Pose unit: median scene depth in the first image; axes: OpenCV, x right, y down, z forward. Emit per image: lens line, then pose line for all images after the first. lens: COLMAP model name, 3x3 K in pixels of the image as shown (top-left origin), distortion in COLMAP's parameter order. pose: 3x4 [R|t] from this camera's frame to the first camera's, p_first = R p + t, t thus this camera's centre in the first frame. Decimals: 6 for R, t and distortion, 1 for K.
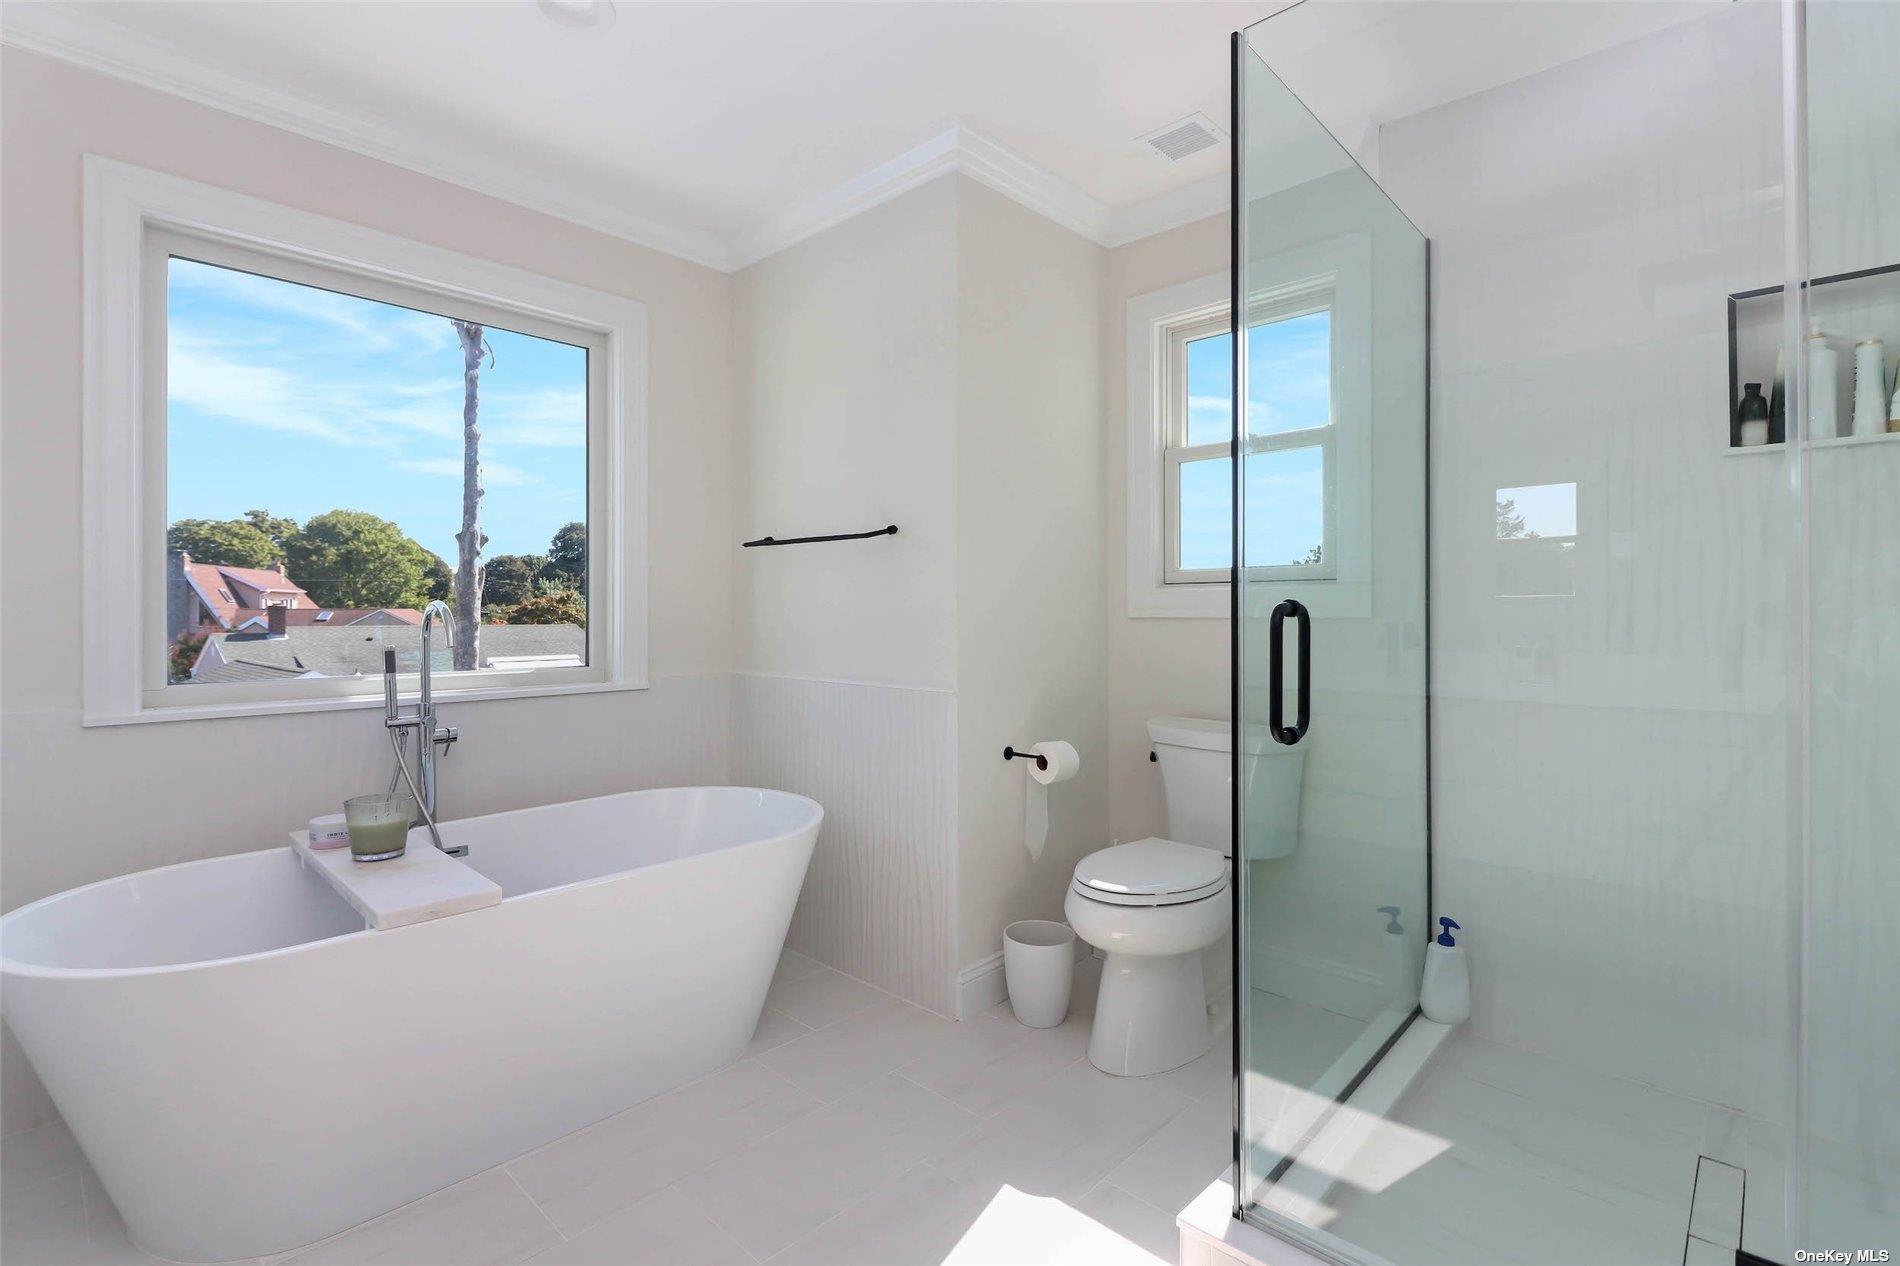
lens RADIAL K [[895.8, 0, 949.3], [0, 895.8, 609.7], [0, 0, 1]] dist [0.001137, 0.000046]
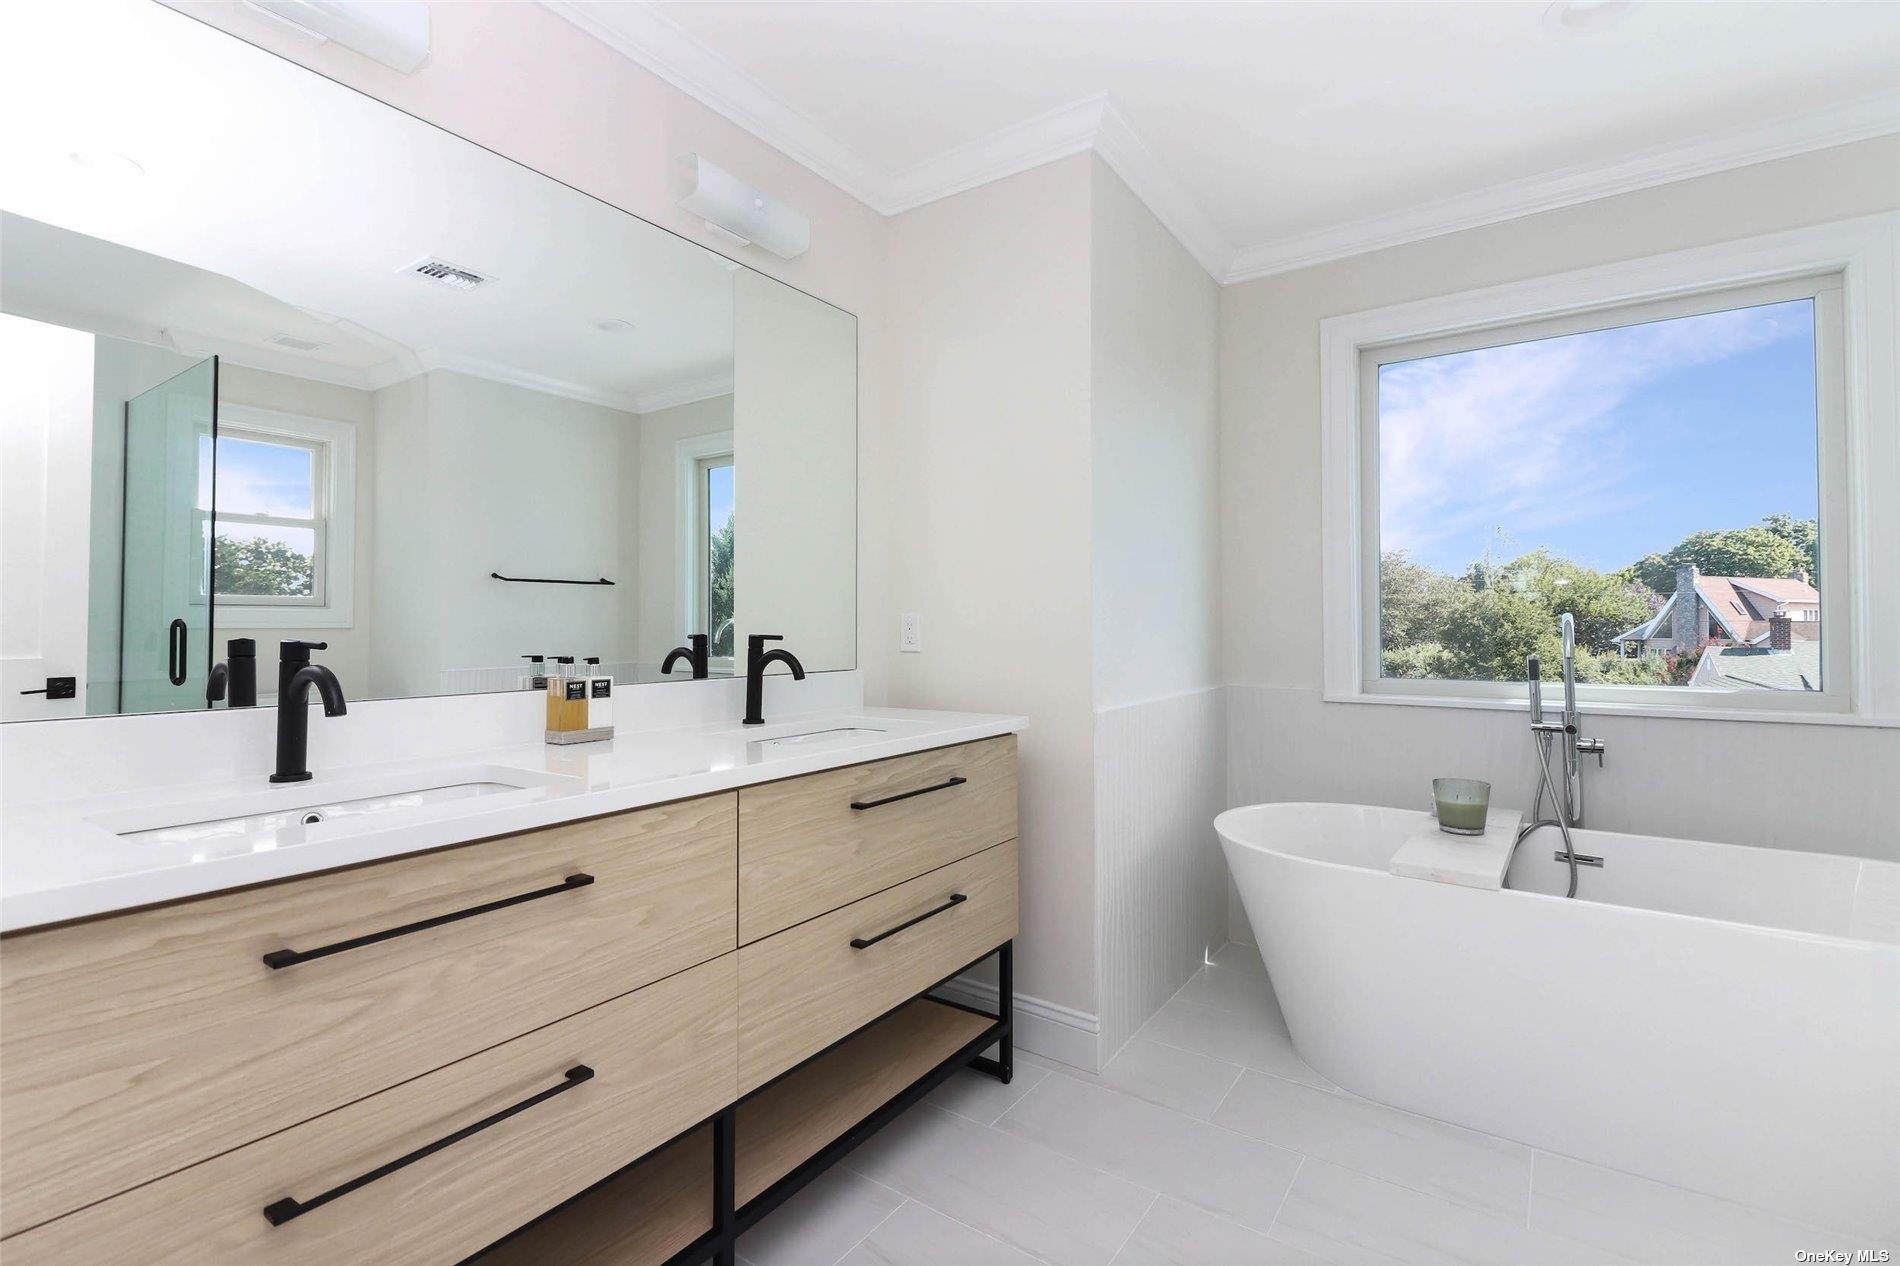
lens RADIAL K [[912.3, 0, 950.0], [0, 912.3, 633.0], [0, 0, 1]] dist [-0.001543, -0.000342]
pose [[0.176547, 0.004505, -0.984282, 0.343174], [0.006653, 0.999961, 0.005770, 0.000591], [0.984270, -0.007567, 0.176510, 0.095215]]
